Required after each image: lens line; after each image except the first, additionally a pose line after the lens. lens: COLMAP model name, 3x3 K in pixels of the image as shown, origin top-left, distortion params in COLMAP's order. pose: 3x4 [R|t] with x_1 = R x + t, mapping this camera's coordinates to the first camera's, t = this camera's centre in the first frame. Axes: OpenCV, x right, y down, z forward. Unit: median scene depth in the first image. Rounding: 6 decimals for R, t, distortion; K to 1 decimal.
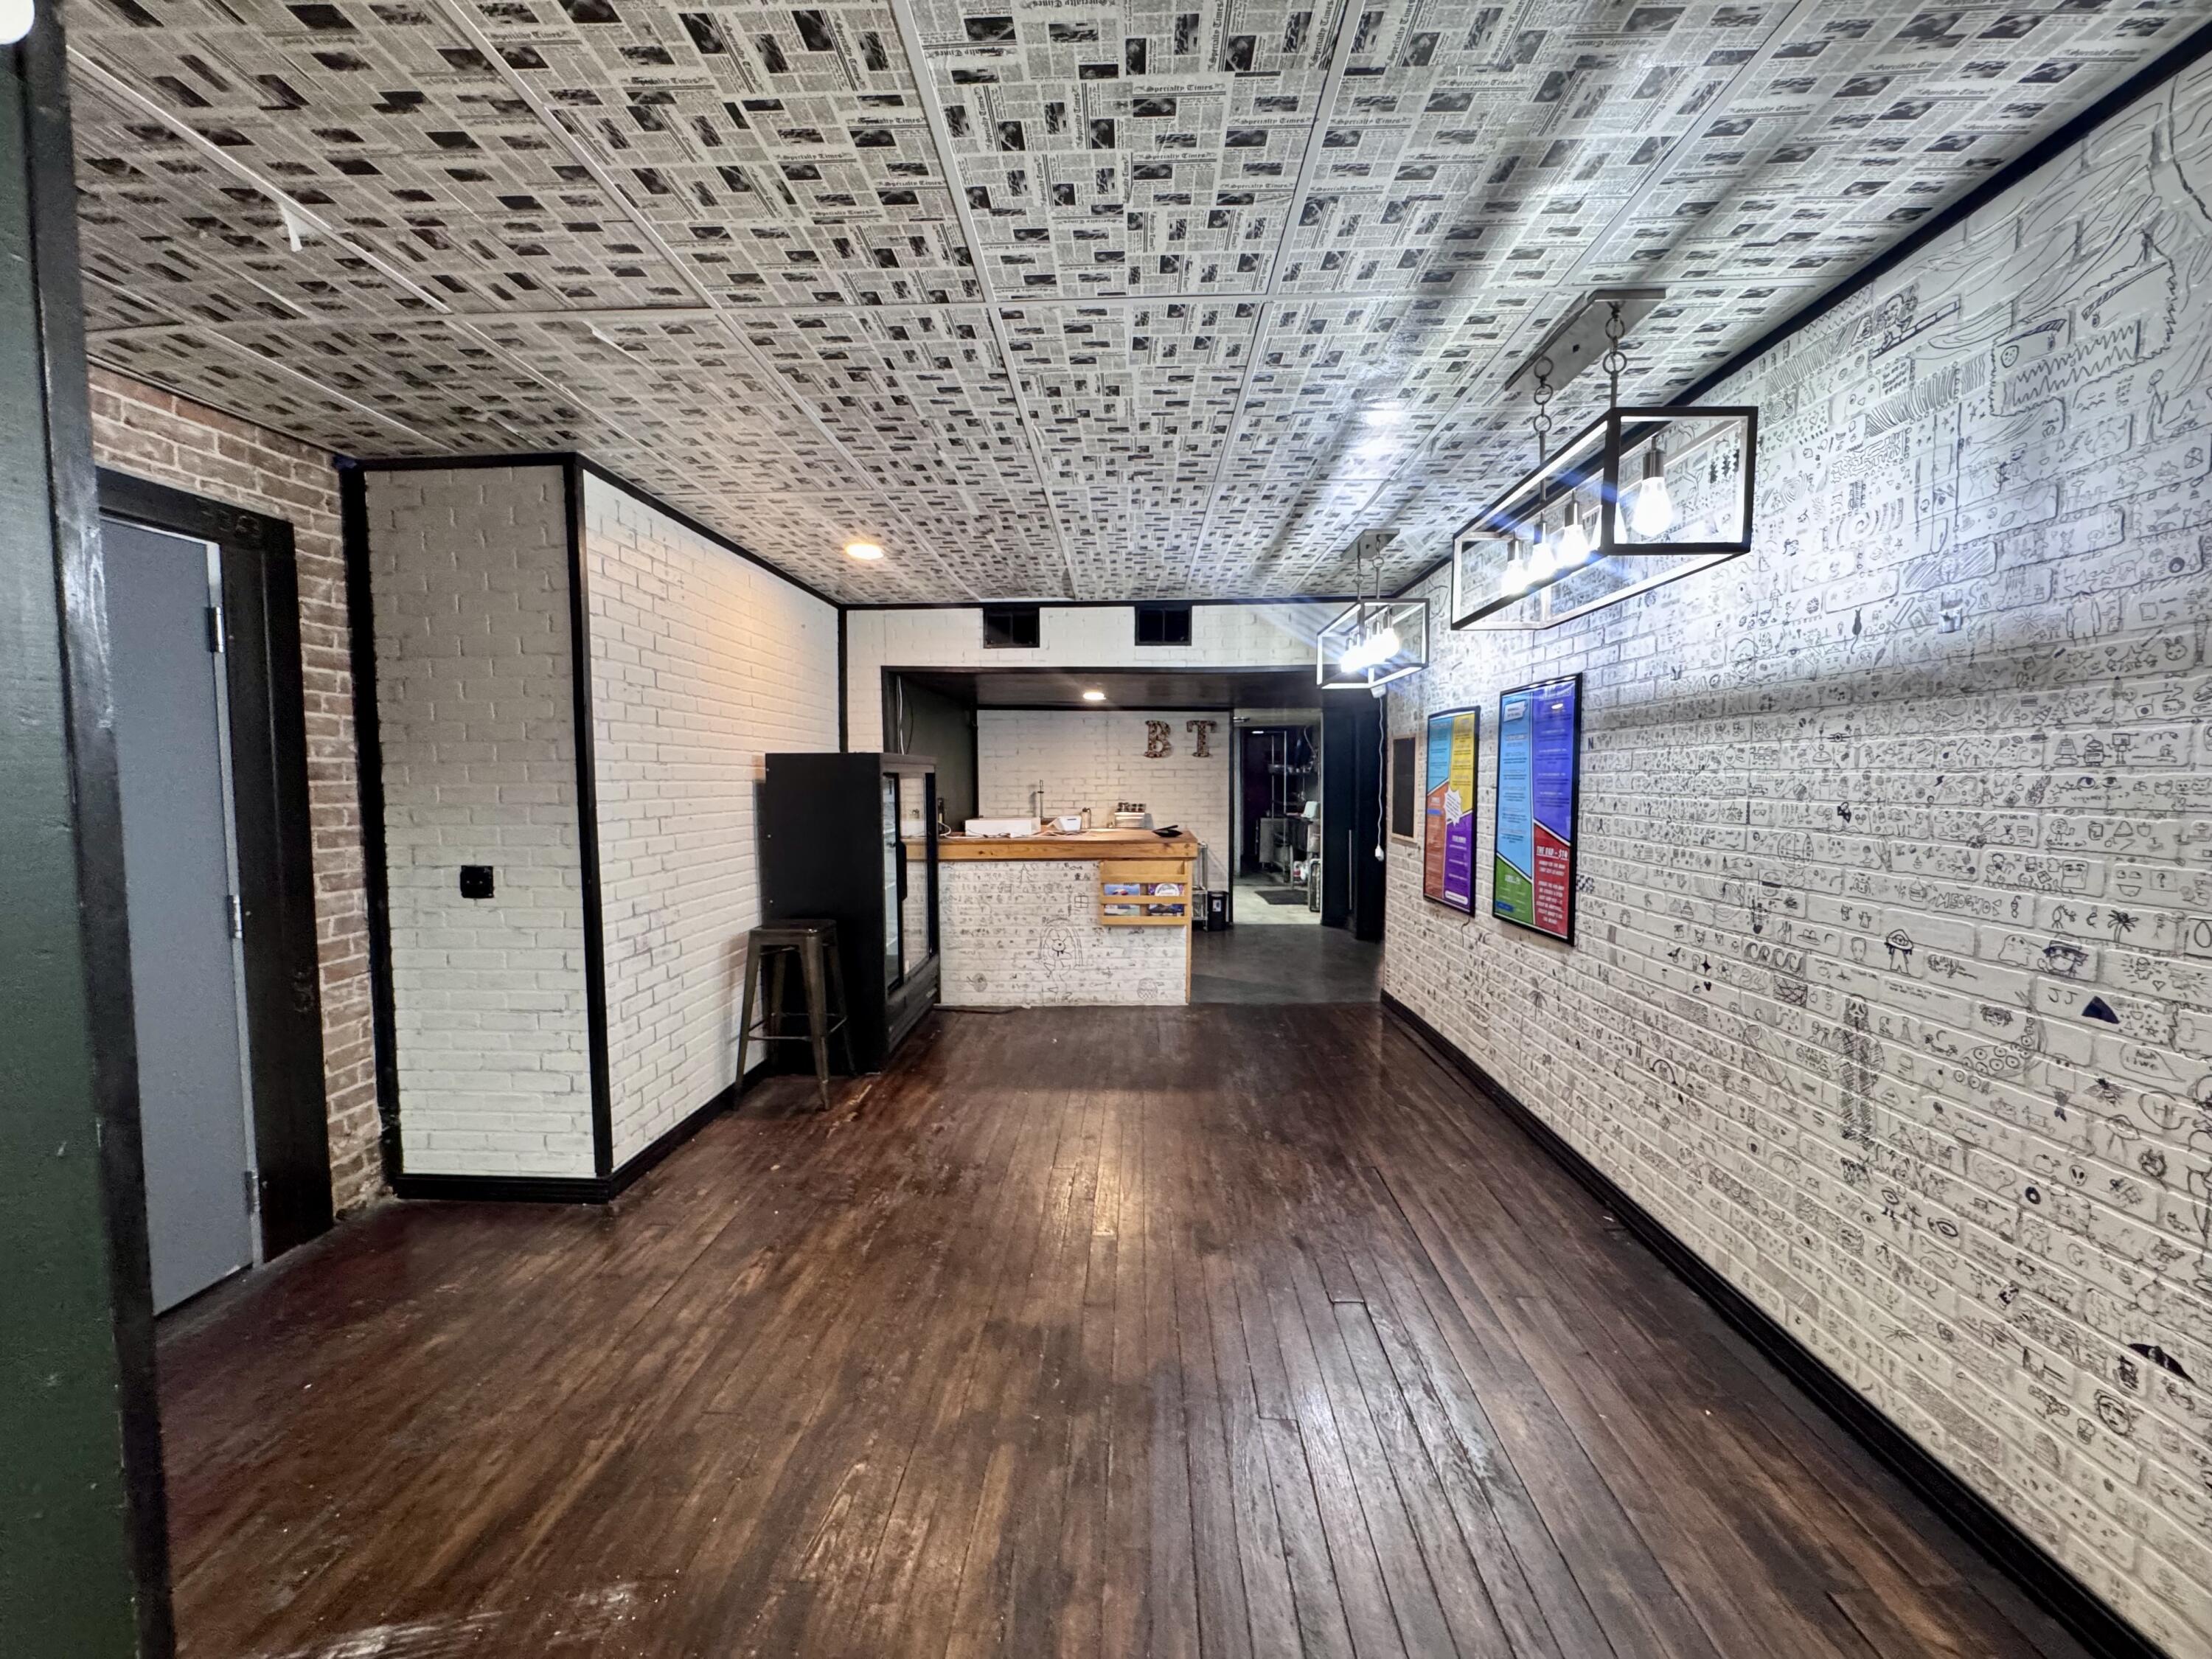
lens RADIAL K [[881.5, 0, 1102.0], [0, 881.5, 830.9], [0, 0, 1]] dist [-0.003726, 0.000289]
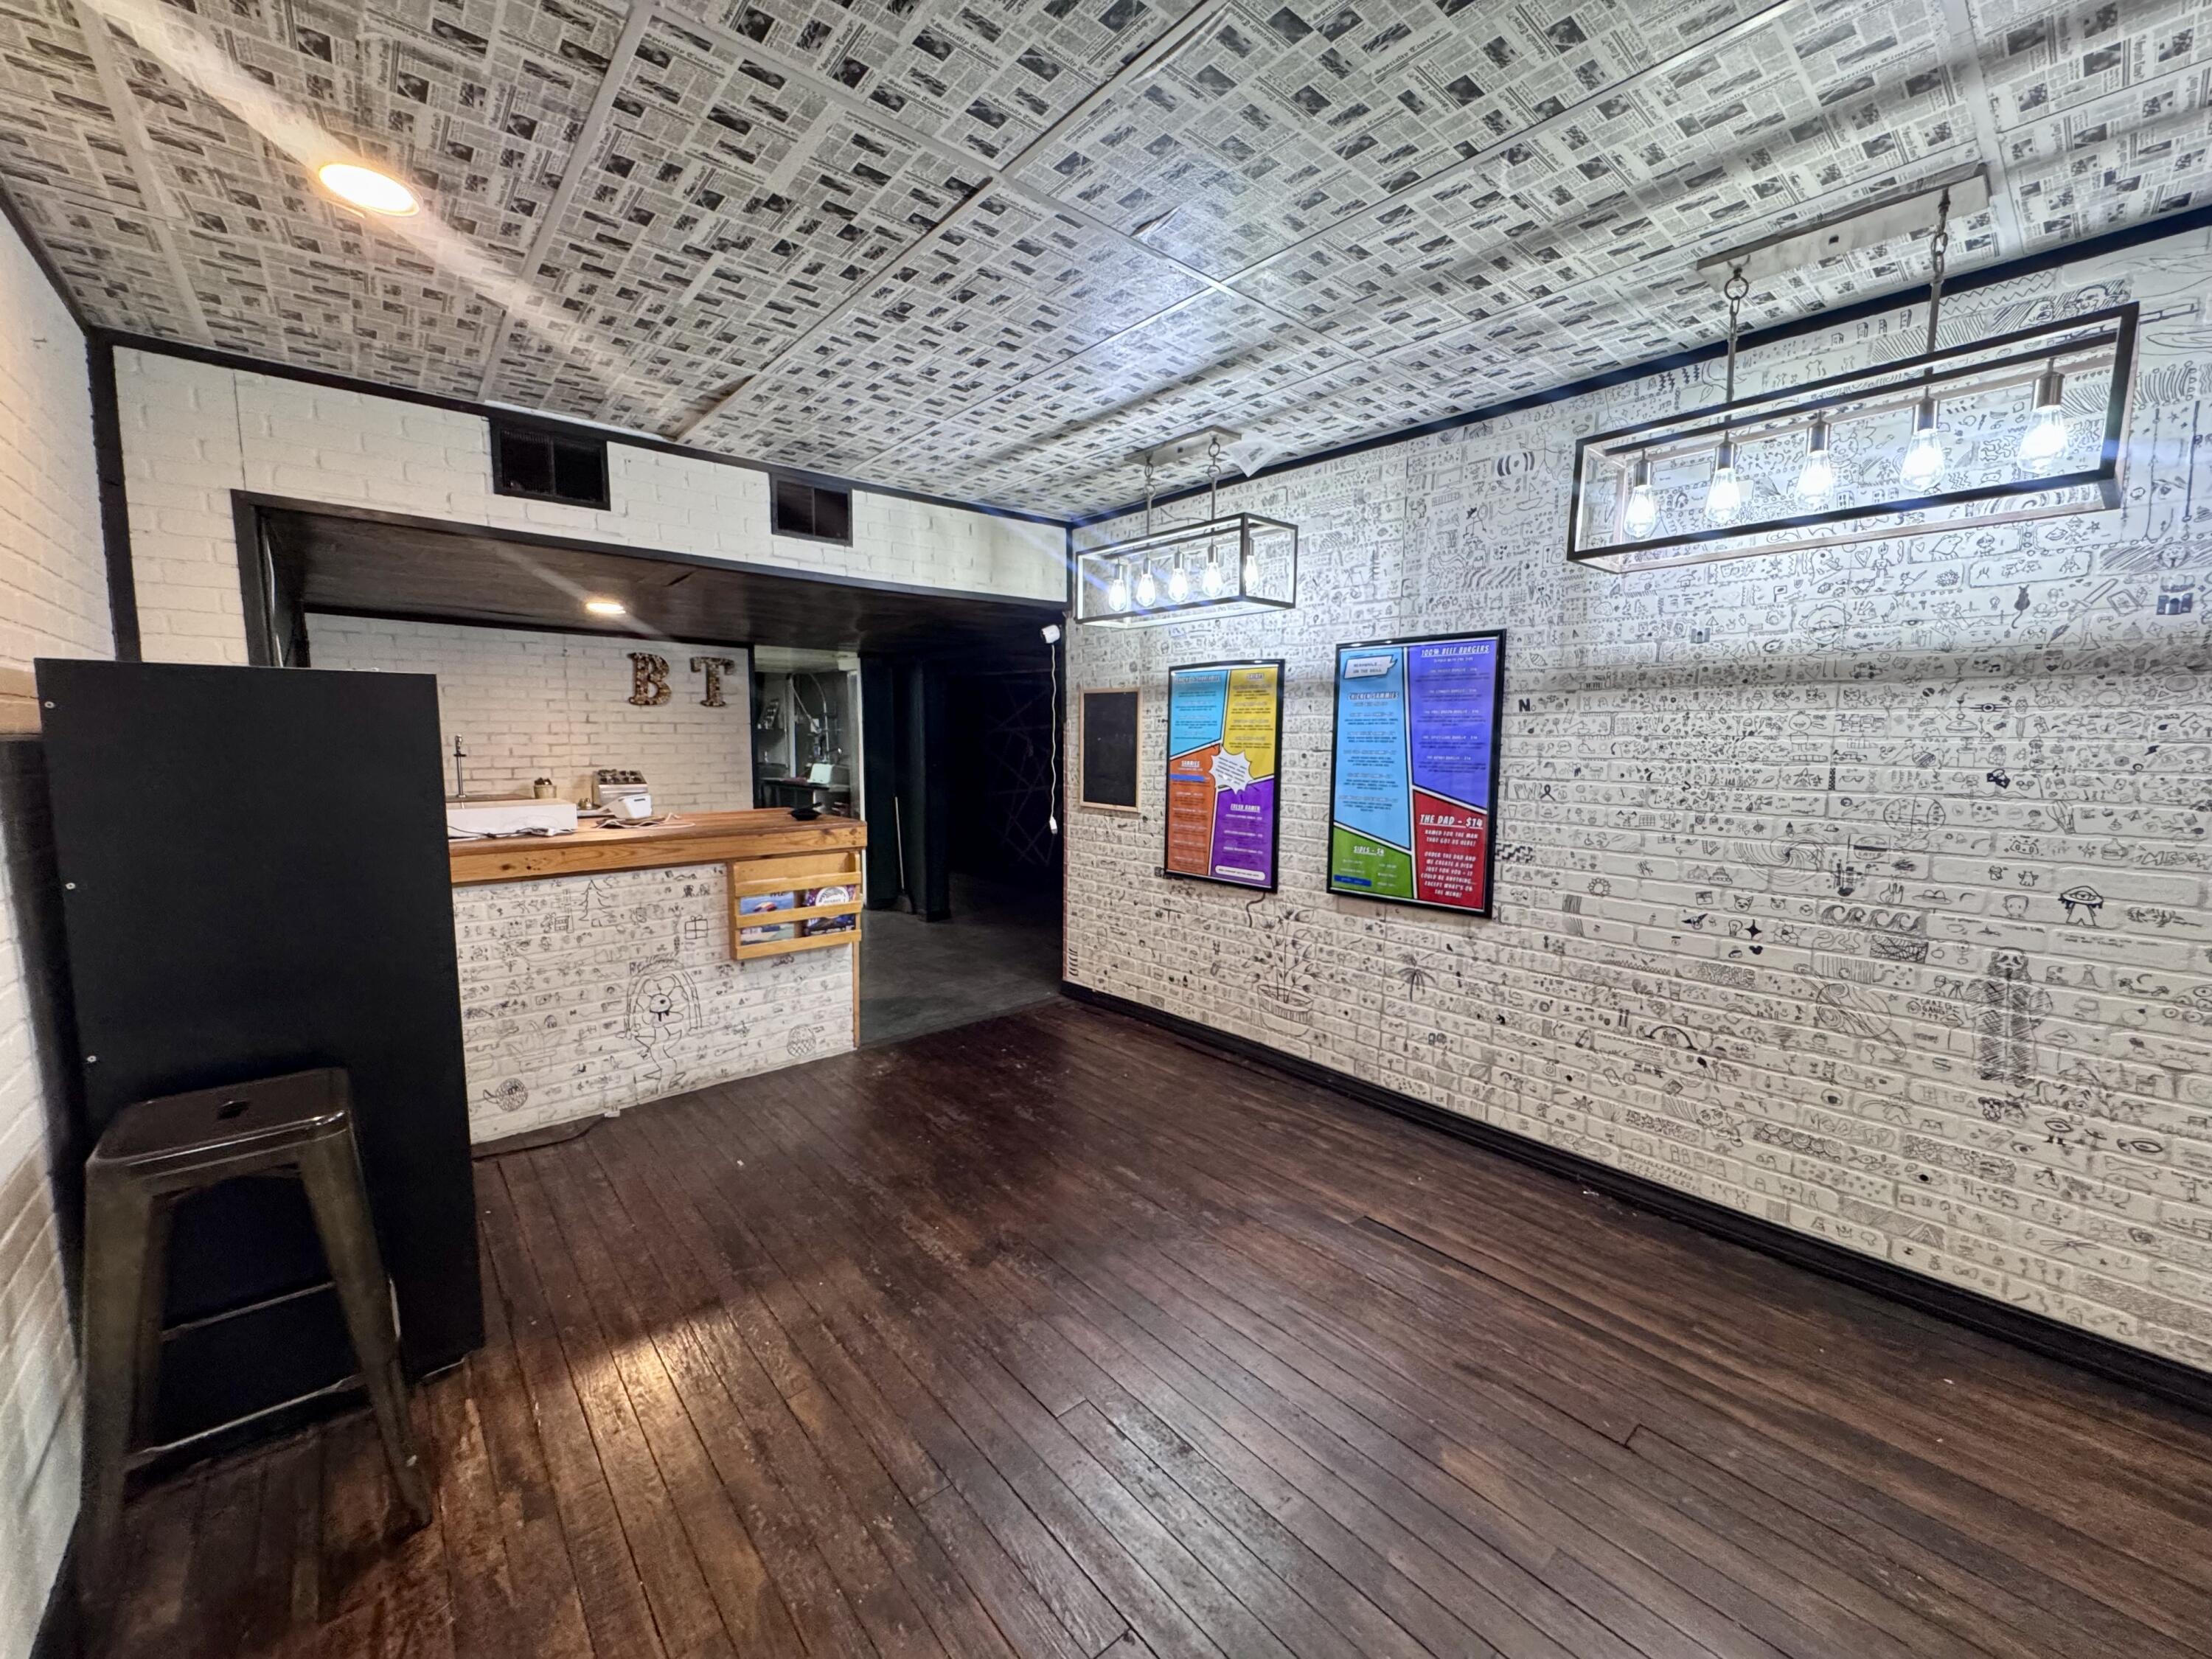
lens RADIAL K [[881.5, 0, 1104.9], [0, 881.5, 830.9], [0, 0, 1]] dist [-0.003726, 0.000289]
pose [[0.733808, -0.064134, 0.676322, -0.534821], [0.031762, 0.997684, 0.060146, -0.045116], [-0.678614, -0.022655, 0.734146, 0.762603]]
